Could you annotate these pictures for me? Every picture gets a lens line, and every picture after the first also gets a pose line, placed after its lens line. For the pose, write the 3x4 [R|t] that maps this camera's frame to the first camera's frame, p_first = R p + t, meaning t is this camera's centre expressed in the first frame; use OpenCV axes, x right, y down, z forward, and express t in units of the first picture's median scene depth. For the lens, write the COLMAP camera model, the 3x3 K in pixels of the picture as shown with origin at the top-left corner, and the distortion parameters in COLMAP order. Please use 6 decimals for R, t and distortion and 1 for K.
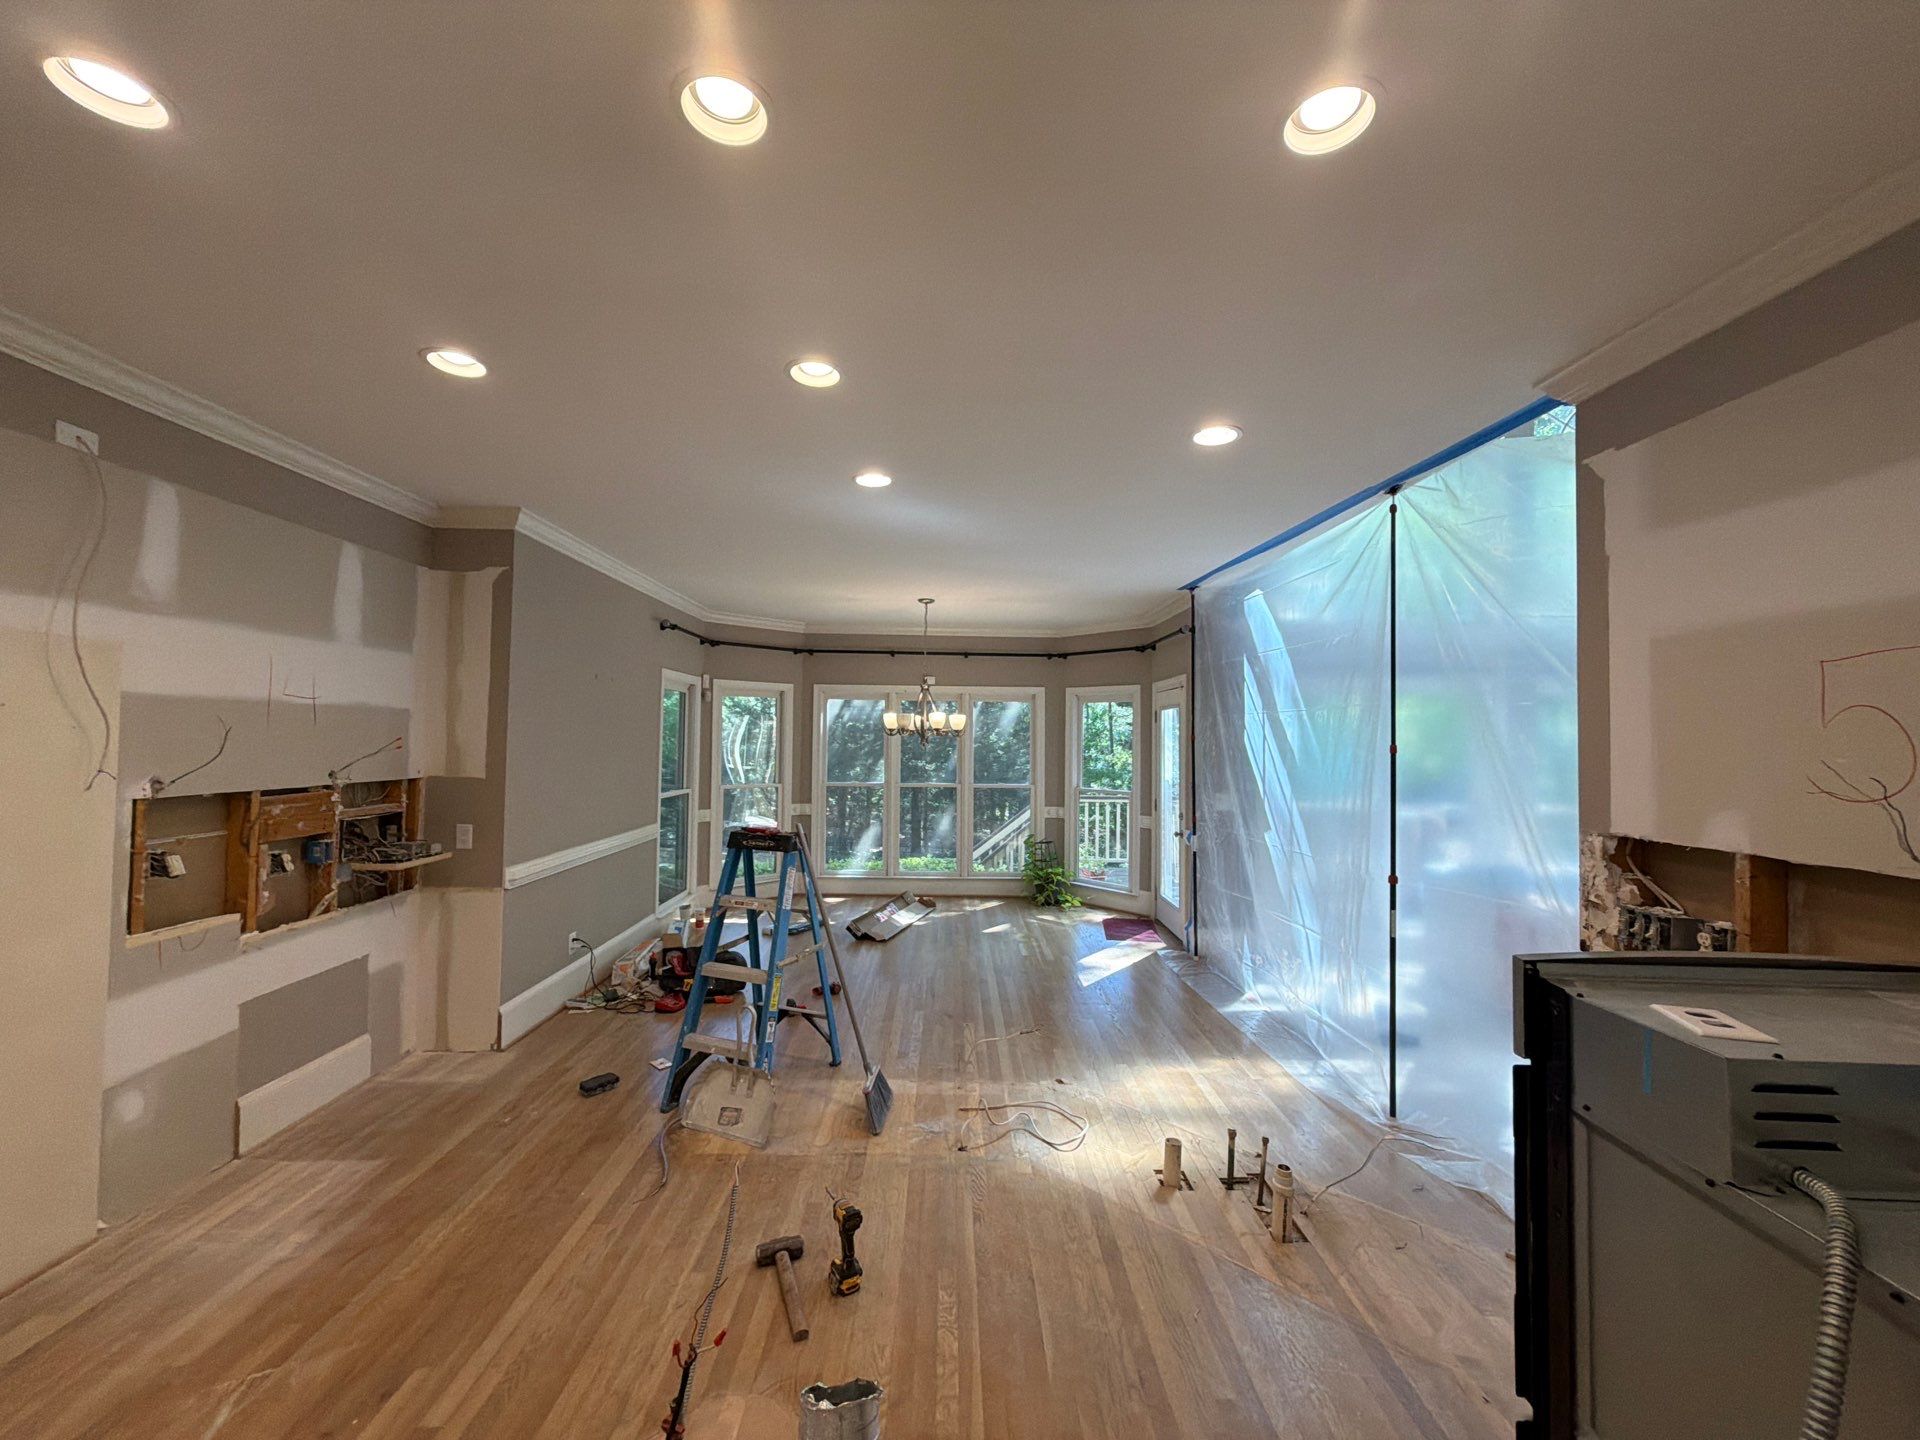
lens RADIAL K [[773.6, 0, 959.4], [0, 773.6, 718.0], [0, 0, 1]] dist [-0.001950, -0.000160]
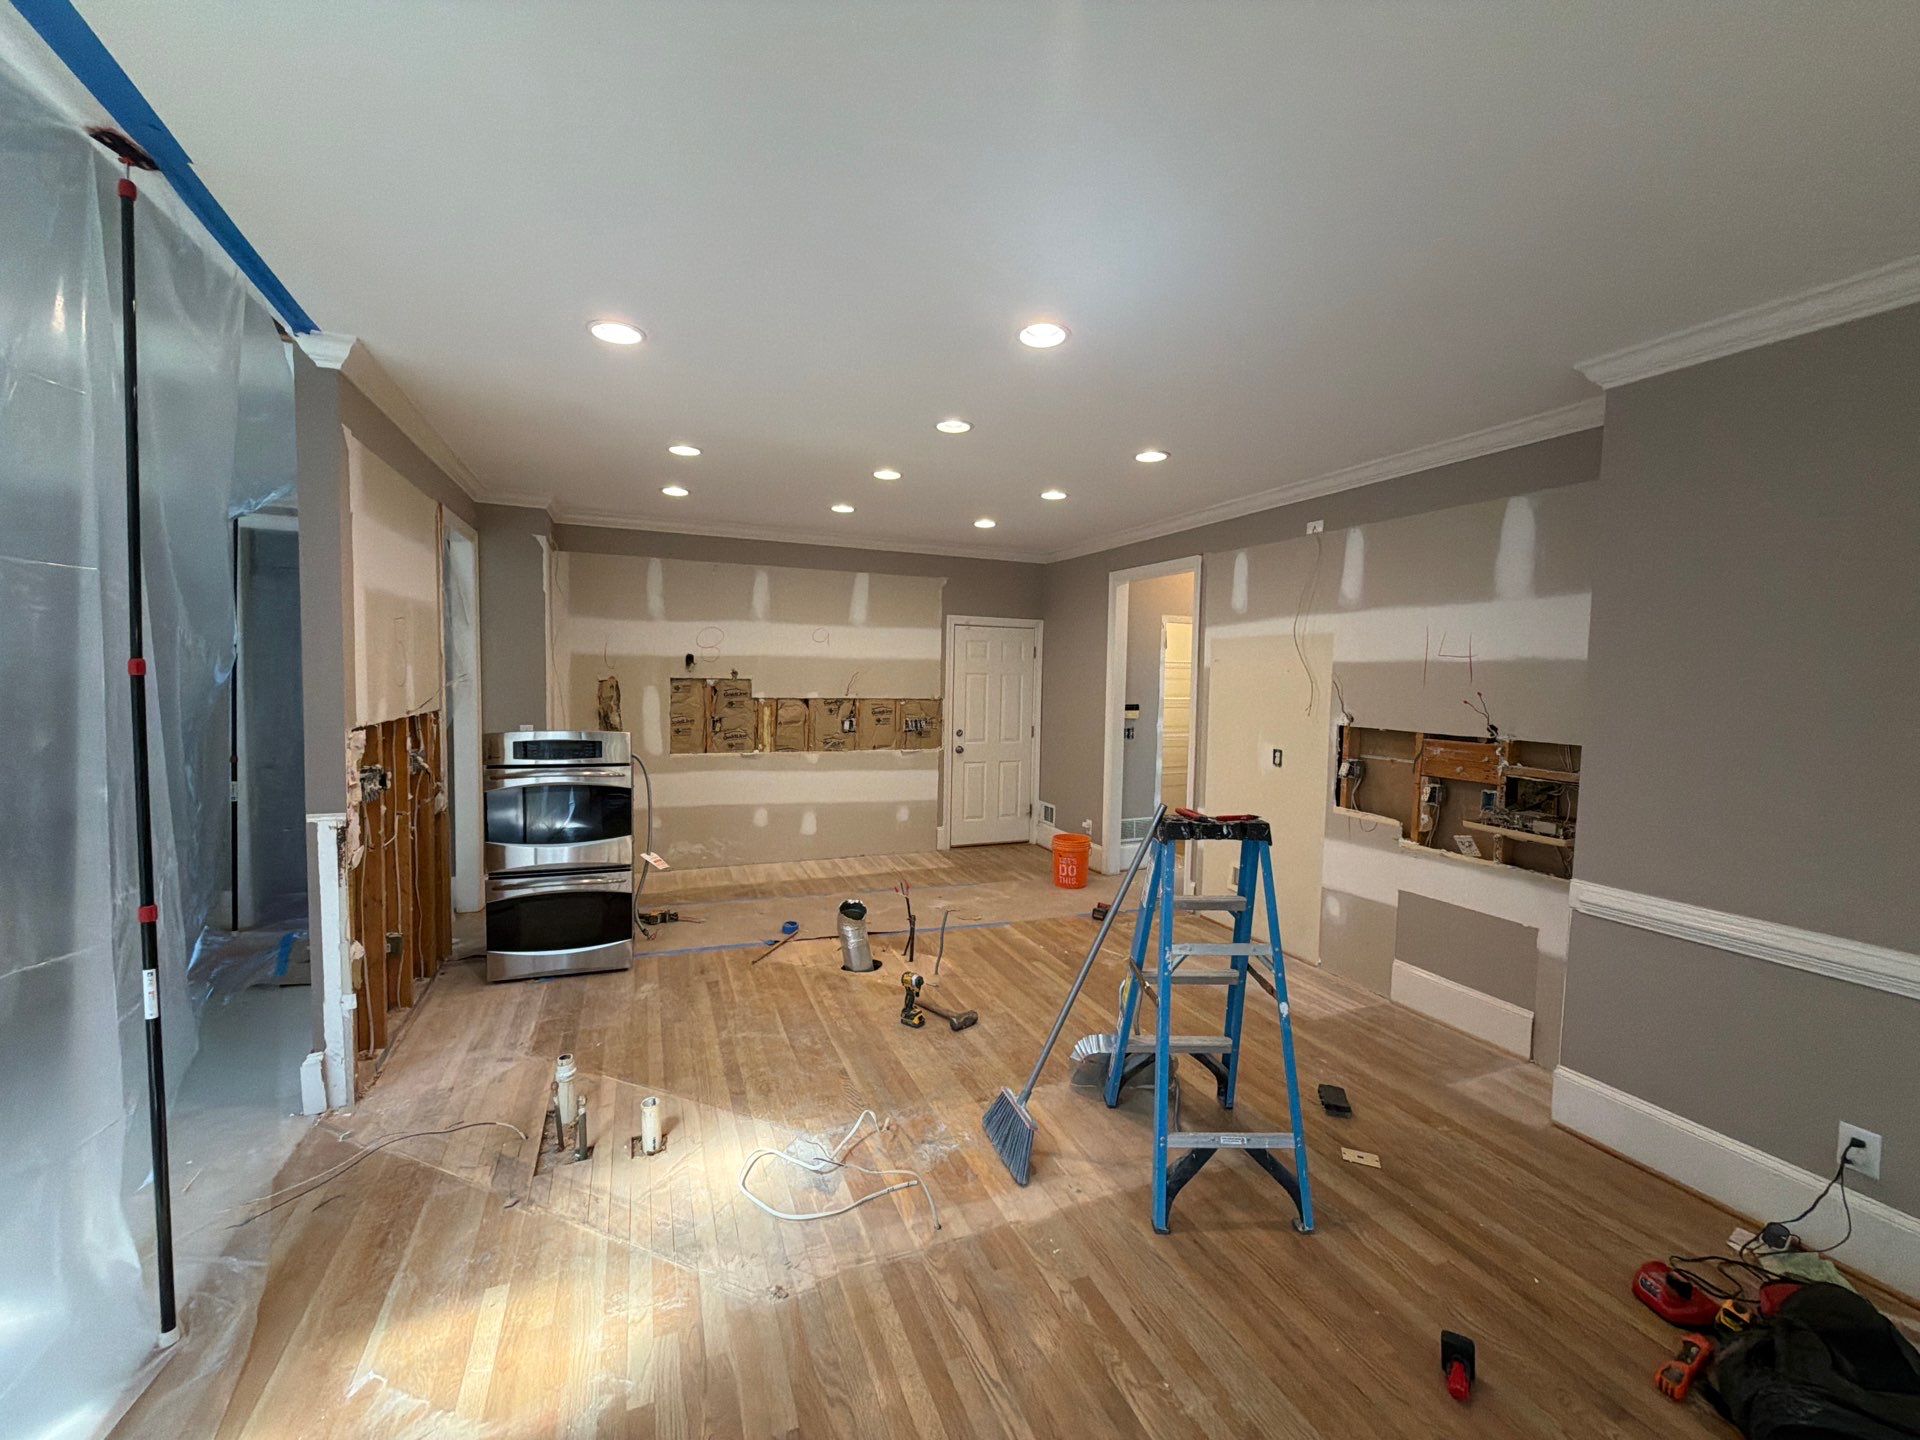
lens RADIAL K [[773.2, 0, 963.0], [0, 773.2, 712.2], [0, 0, 1]] dist [0.022855, -0.000043]
pose [[-0.926487, -0.010919, -0.376167, 0.270612], [-0.020623, 0.999550, 0.021781, 0.047252], [0.375760, 0.027938, -0.926296, 1.886065]]
